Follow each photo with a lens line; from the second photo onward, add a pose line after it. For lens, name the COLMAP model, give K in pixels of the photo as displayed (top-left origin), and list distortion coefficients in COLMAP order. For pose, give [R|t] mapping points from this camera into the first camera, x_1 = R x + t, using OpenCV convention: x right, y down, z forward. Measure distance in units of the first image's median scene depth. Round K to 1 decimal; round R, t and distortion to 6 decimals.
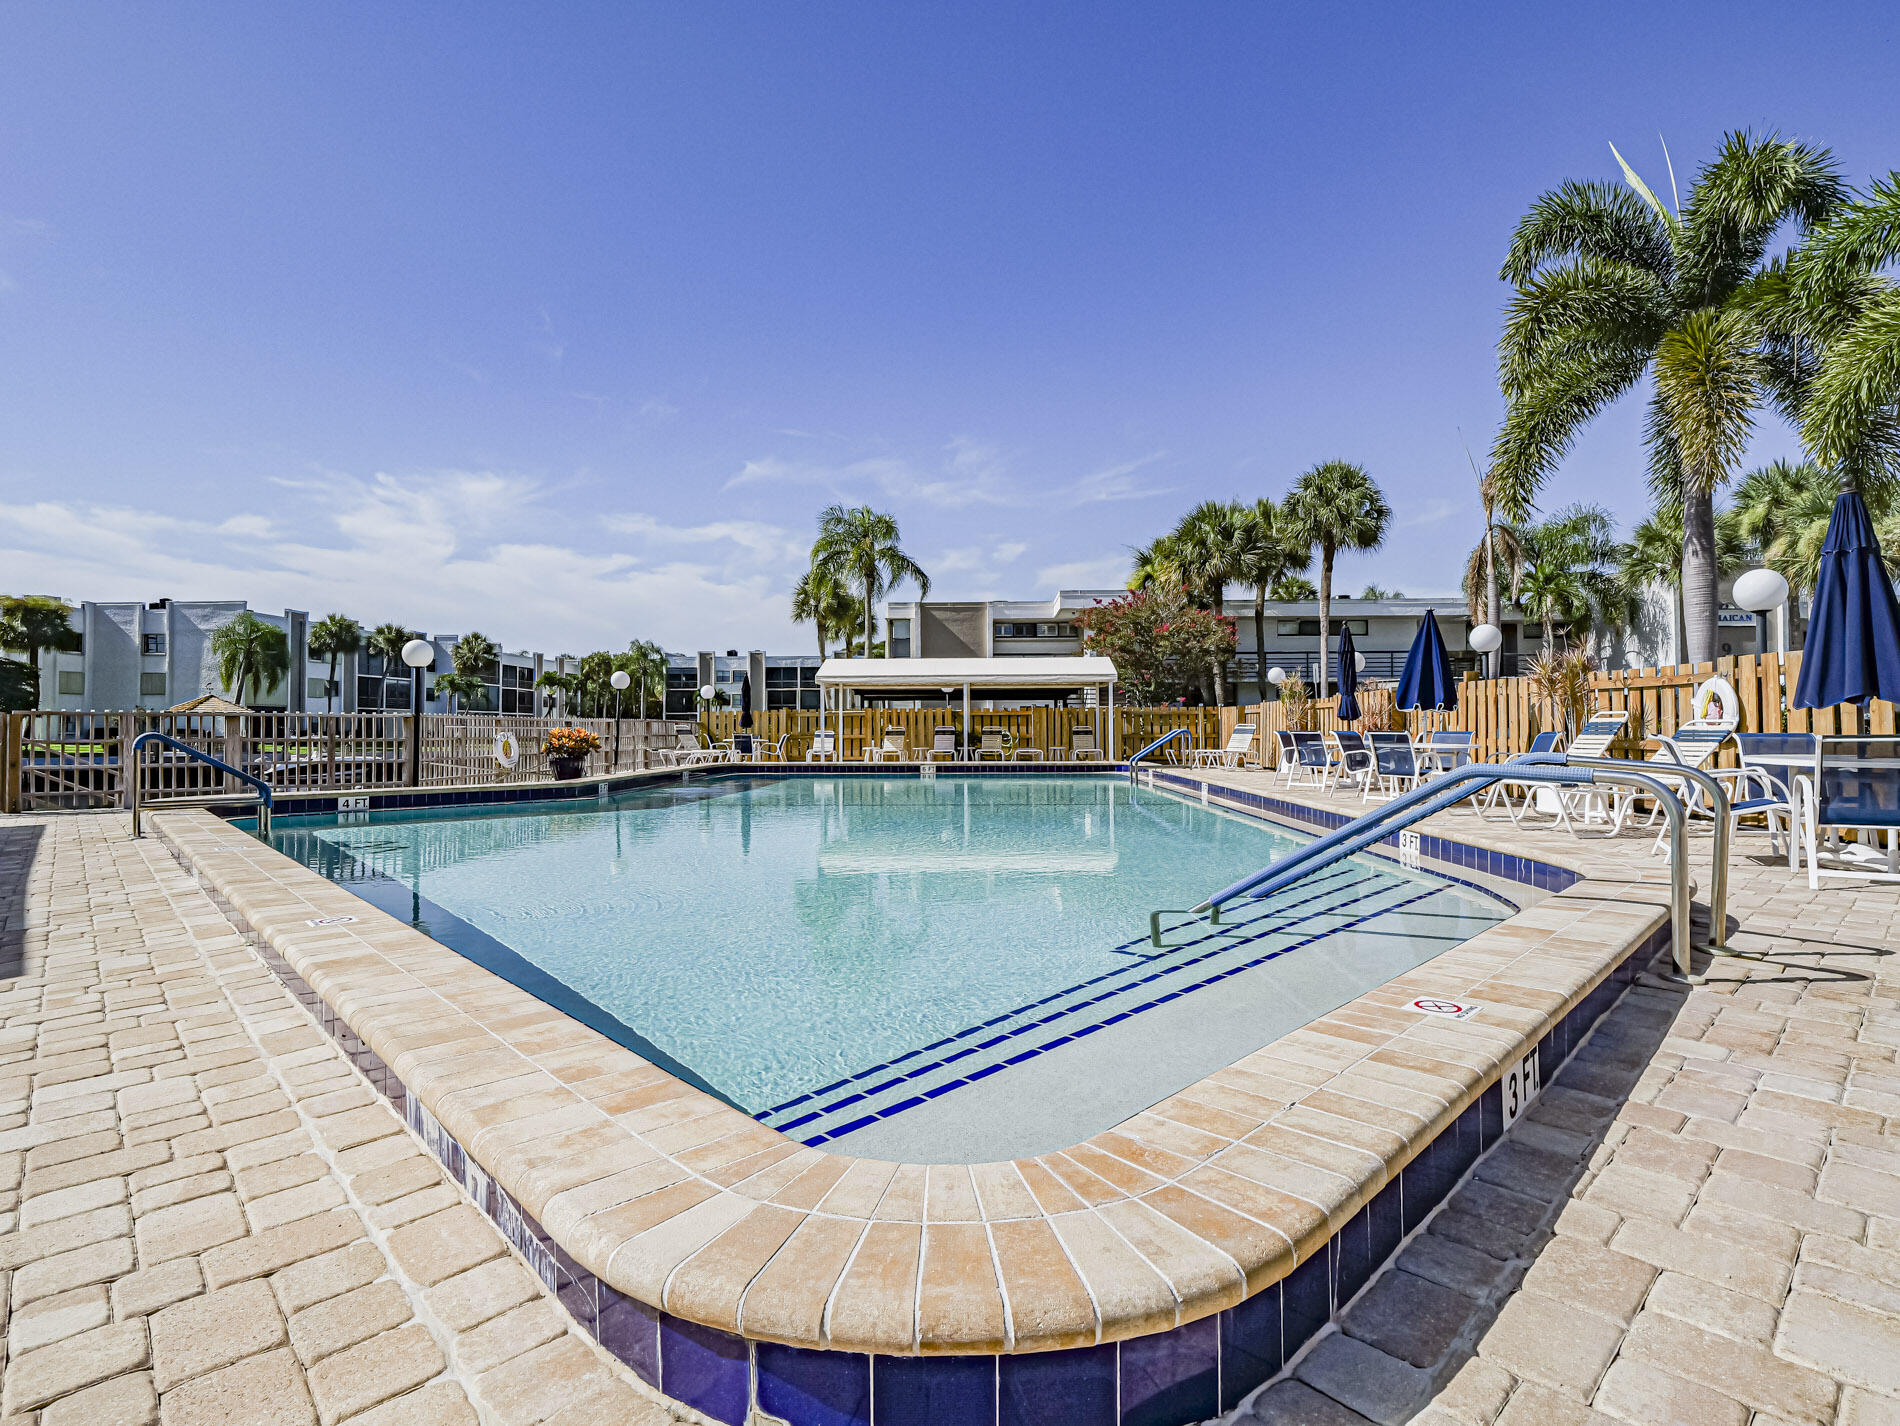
lens RADIAL K [[971.6, 0, 950.0], [0, 971.6, 713.0], [0, 0, 1]] dist [-0.043893, -0.000244]
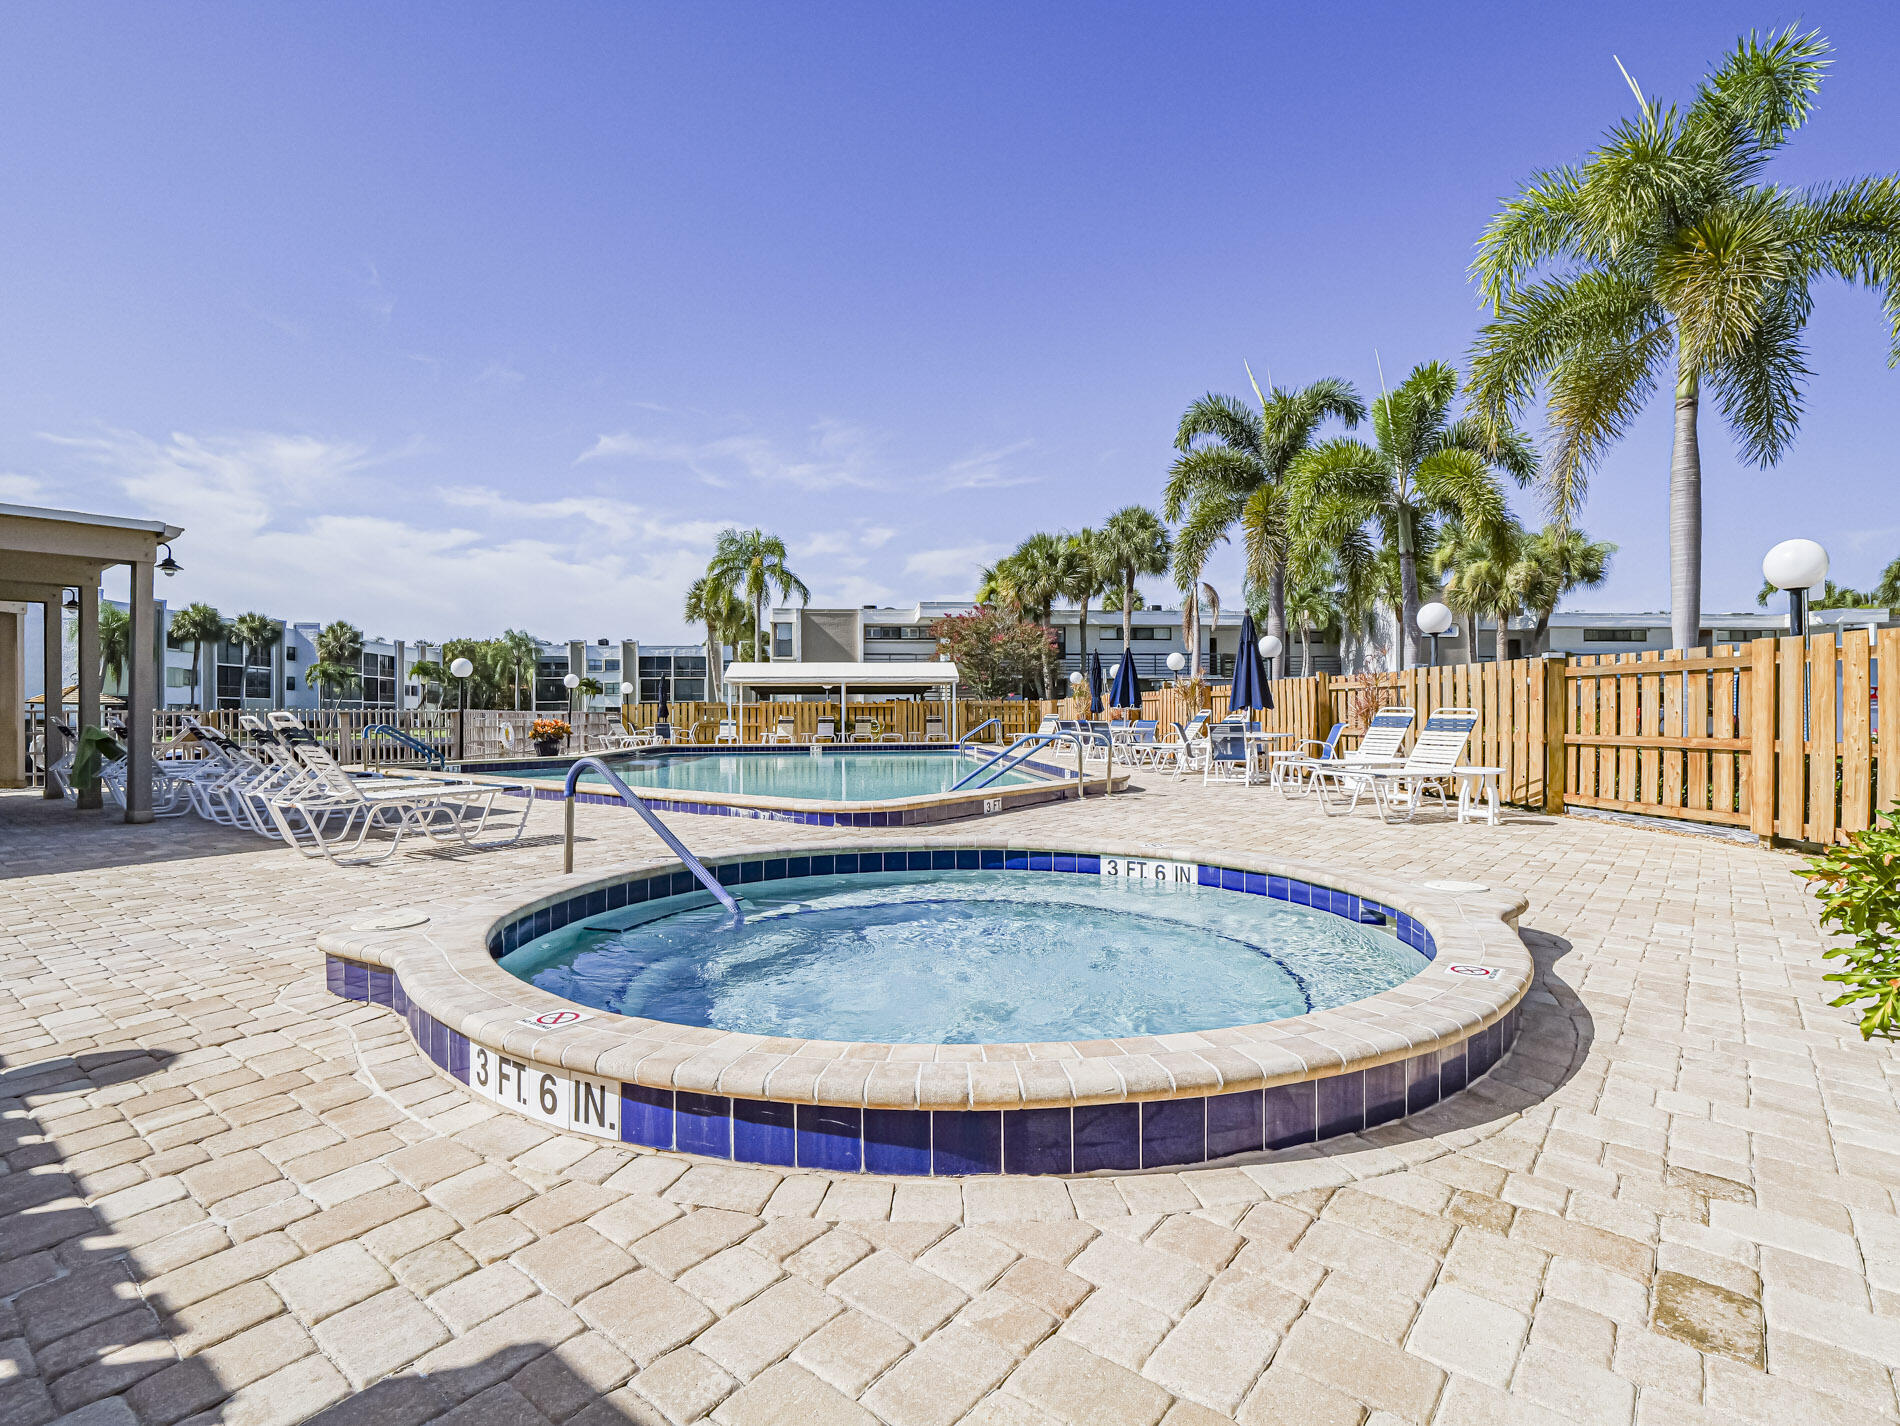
lens RADIAL K [[966.1, 0, 950.3], [0, 966.1, 738.5], [0, 0, 1]] dist [-0.000498, -0.000802]
pose [[0.990807, -0.005576, 0.135165, -0.011333], [0.000178, 0.999203, 0.039917, -0.005231], [-0.135279, -0.039526, 0.990019, -0.198019]]
